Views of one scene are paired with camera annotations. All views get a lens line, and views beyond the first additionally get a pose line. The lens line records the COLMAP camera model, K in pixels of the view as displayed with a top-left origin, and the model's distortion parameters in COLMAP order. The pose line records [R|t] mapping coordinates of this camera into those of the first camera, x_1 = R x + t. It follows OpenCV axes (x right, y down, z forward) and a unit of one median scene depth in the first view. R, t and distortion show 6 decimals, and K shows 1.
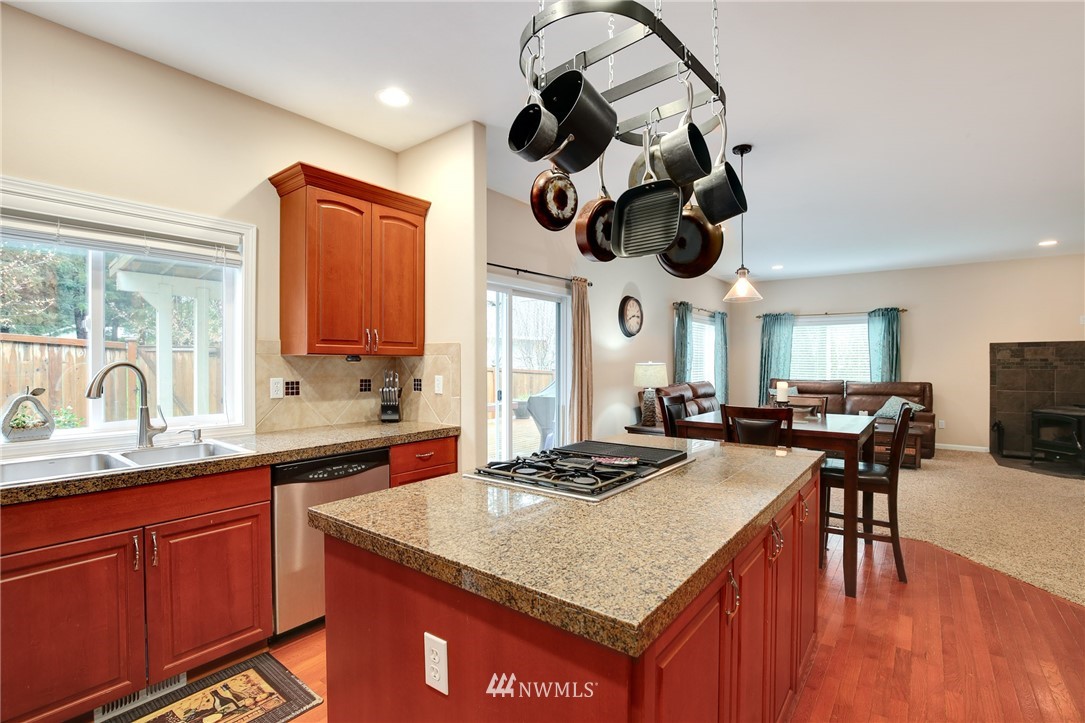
lens RADIAL K [[503.3, 0, 547.3], [0, 503.3, 365.9], [0, 0, 1]] dist [-0.031885, 0.004134]
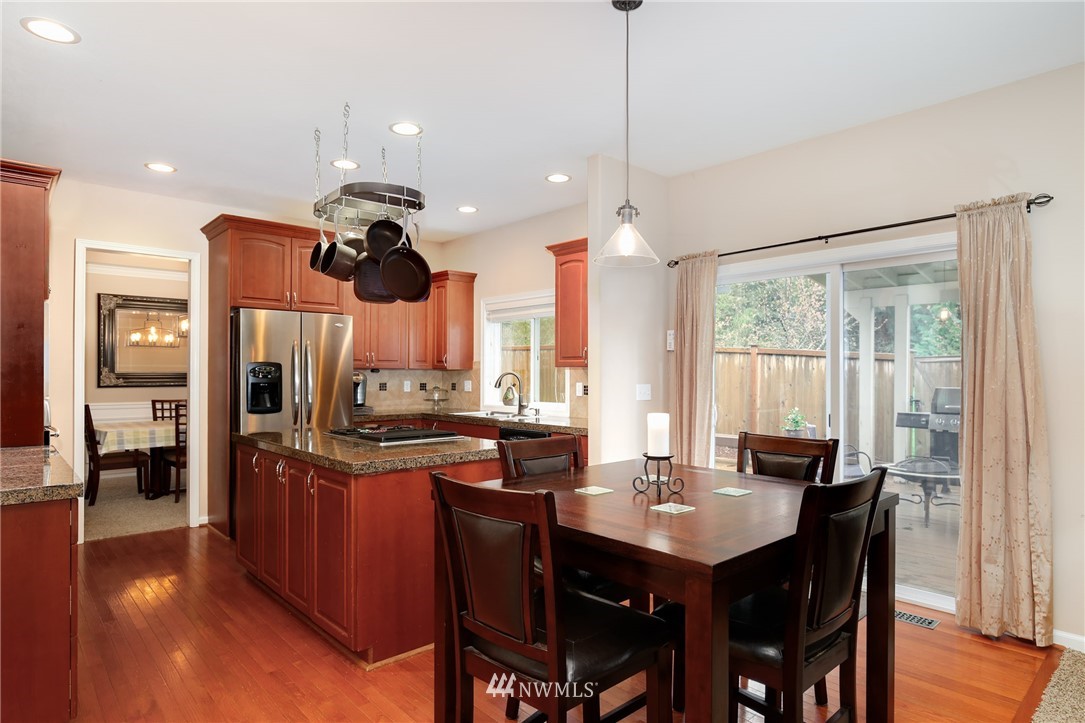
lens RADIAL K [[602.9, 0, 542.3], [0, 602.9, 362.5], [0, 0, 1]] dist [-0.005041, -0.002623]
pose [[-0.174019, -0.016415, -0.984606, 0.556481], [-0.010714, 0.999833, -0.014775, -0.003598], [0.984684, 0.007978, -0.174166, 0.525631]]
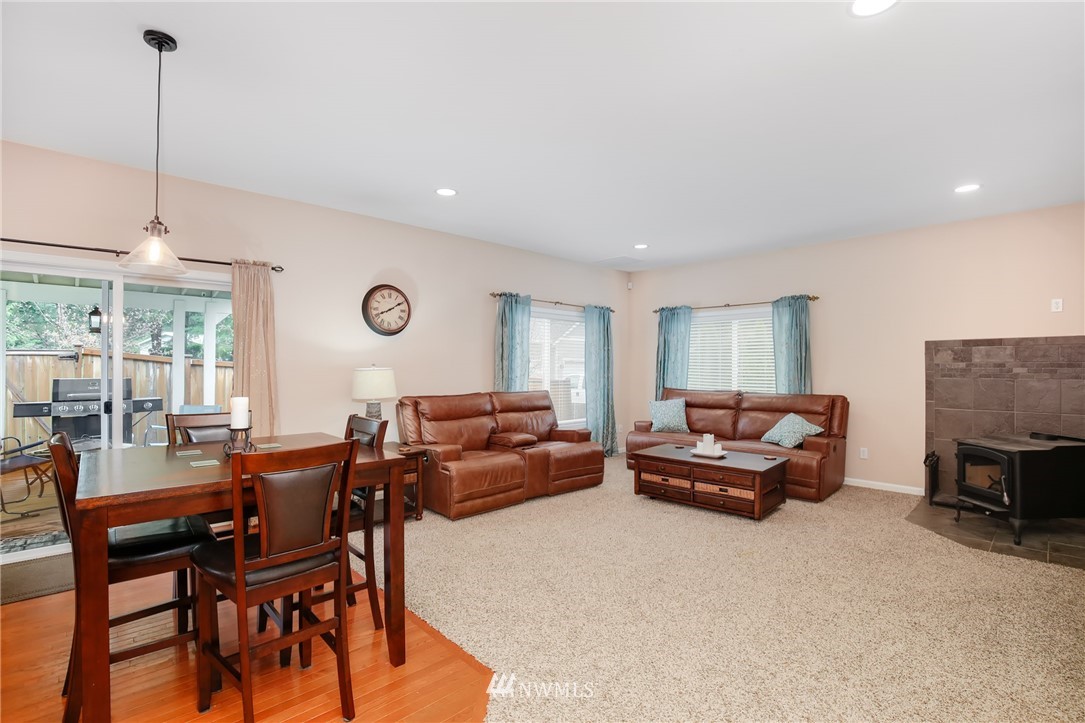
lens RADIAL K [[503.3, 0, 547.2], [0, 503.3, 366.1], [0, 0, 1]] dist [-0.031885, 0.004134]
pose [[0.987578, 0.001562, -0.157124, 0.508870], [-0.002909, 0.999961, -0.008342, -0.002928], [0.157105, 0.008696, 0.987544, 0.227896]]
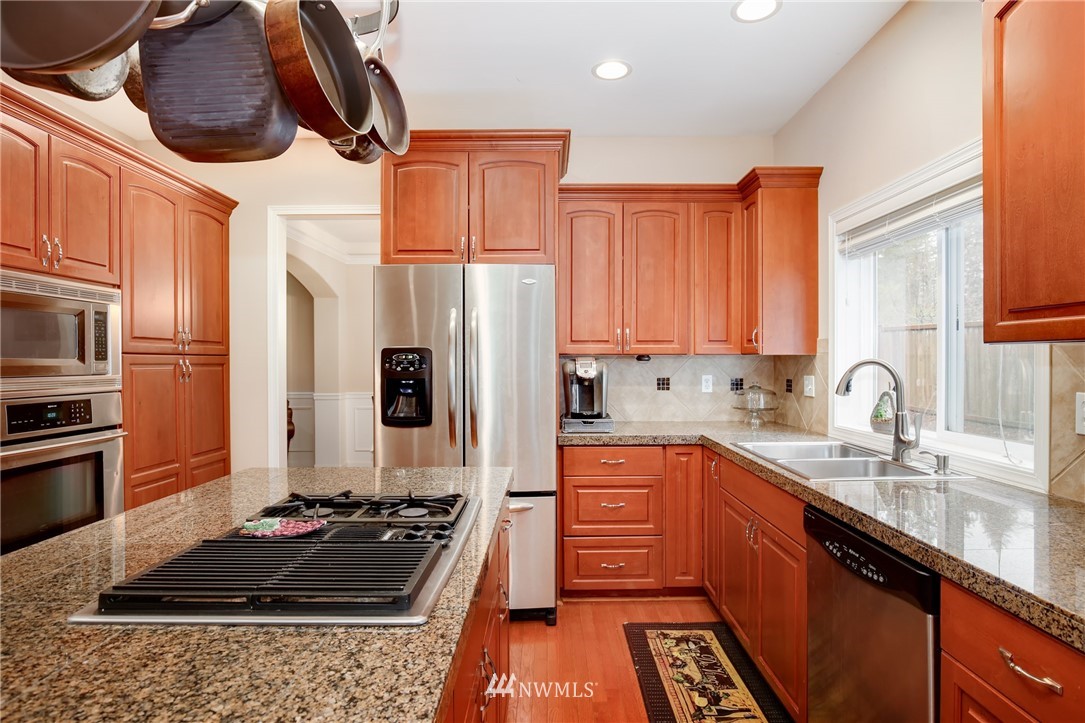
lens RADIAL K [[559.4, 0, 548.9], [0, 559.4, 363.1], [0, 0, 1]] dist [-0.027763, 0.000870]
pose [[-0.792076, 0.006535, -0.610388, 0.079253], [-0.001976, 0.999910, 0.013270, -0.004297], [0.610419, 0.011717, -0.791992, 0.477601]]
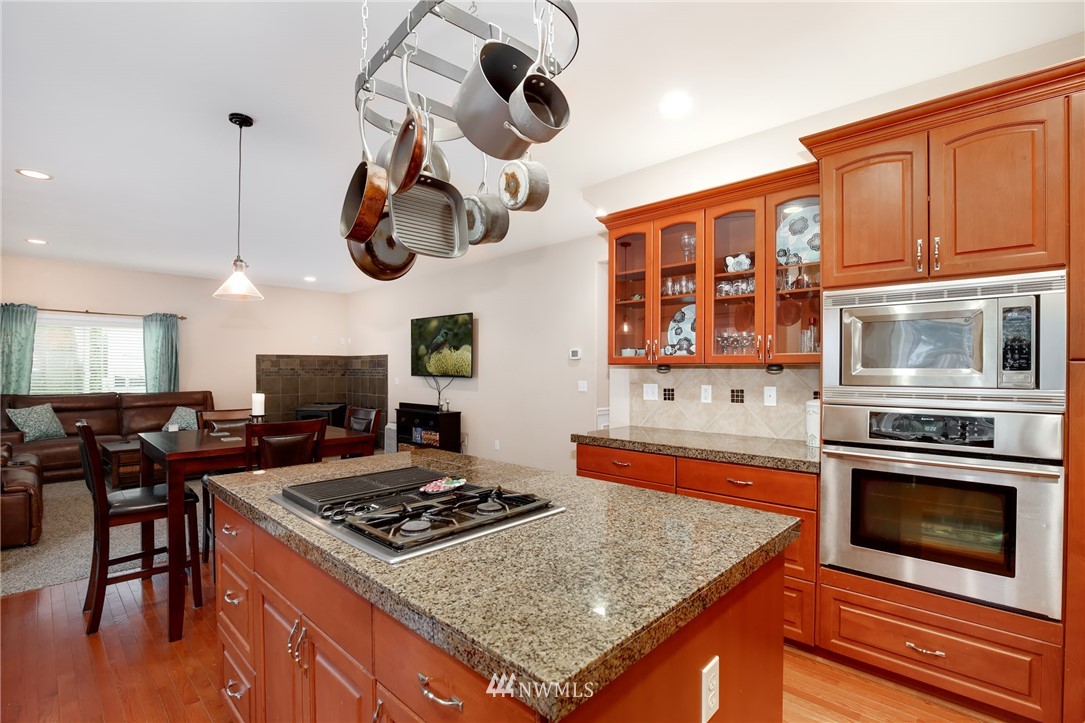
lens RADIAL K [[512.4, 0, 545.4], [0, 512.4, 367.4], [0, 0, 1]] dist [-0.022461, 0.003897]
pose [[0.118963, 0.005757, 0.992882, -0.208629], [0.008633, 0.999939, -0.006832, -0.002281], [-0.992861, 0.009385, 0.118906, 0.203930]]
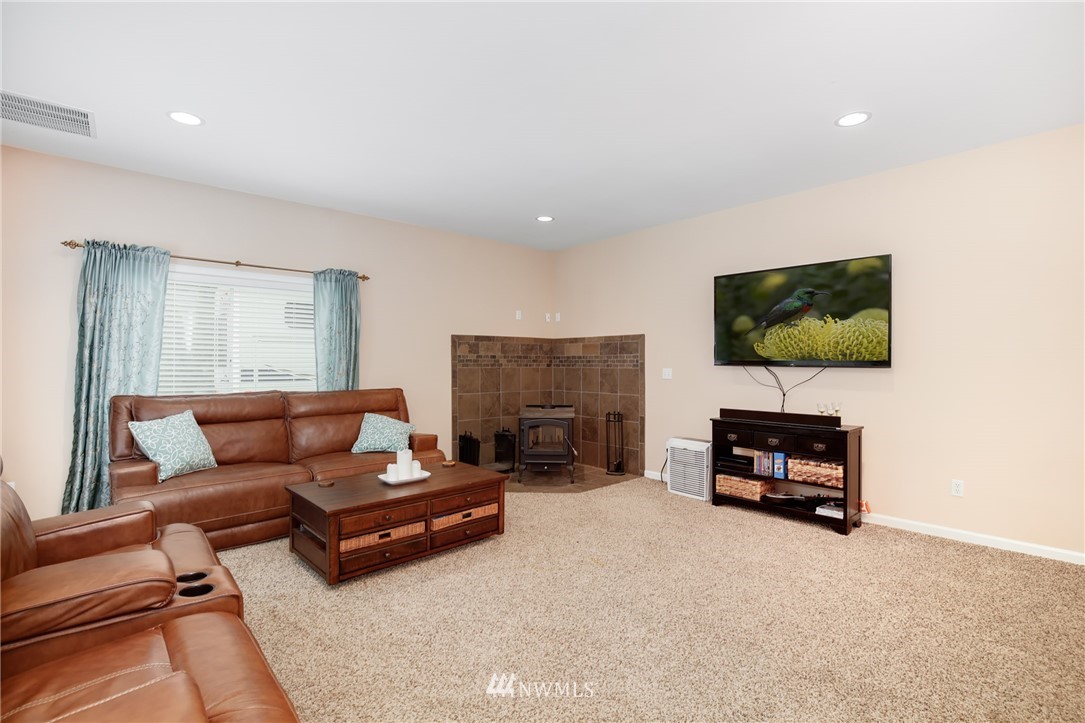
lens RADIAL K [[503.3, 0, 546.3], [0, 503.3, 359.5], [0, 0, 1]] dist [-0.031885, 0.004134]
pose [[0.198231, 0.007938, 0.980123, 0.152420], [0.009725, 0.999902, -0.010065, 0.003253], [-0.980107, 0.011527, 0.198135, 0.739503]]
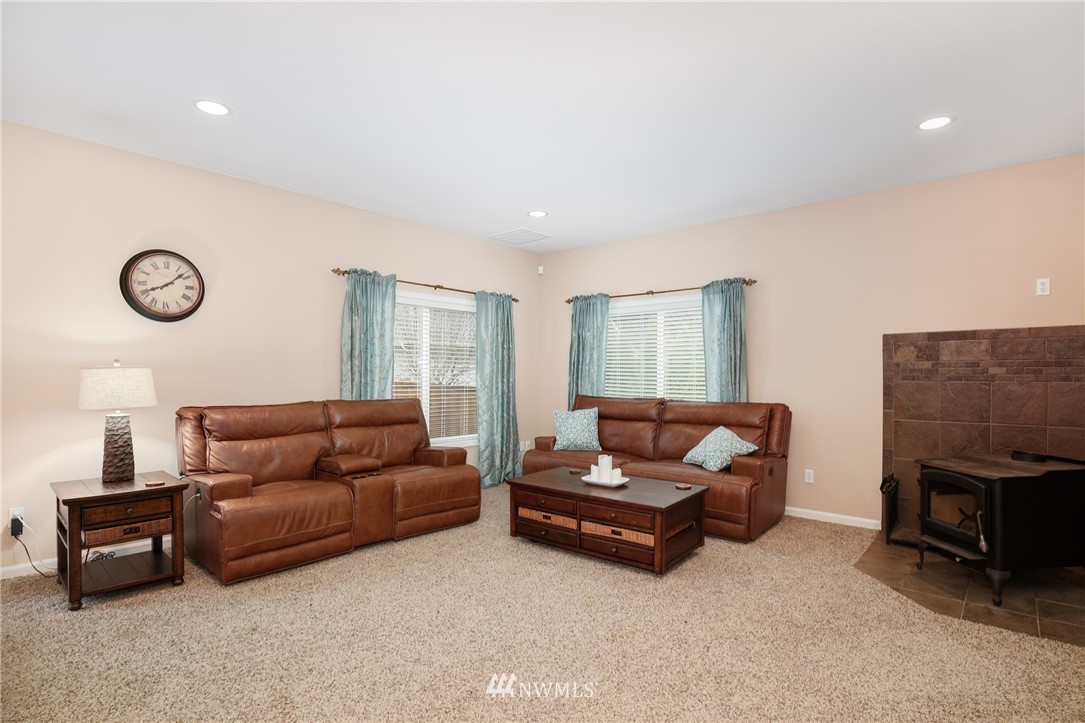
lens RADIAL K [[537.1, 0, 551.9], [0, 537.1, 380.4], [0, 0, 1]] dist [-0.025844, 0.001050]
pose [[0.997321, 0.003510, -0.073067, 0.610171], [-0.003443, 0.999994, 0.001049, 0.006910], [0.073071, -0.000795, 0.997326, 0.397348]]
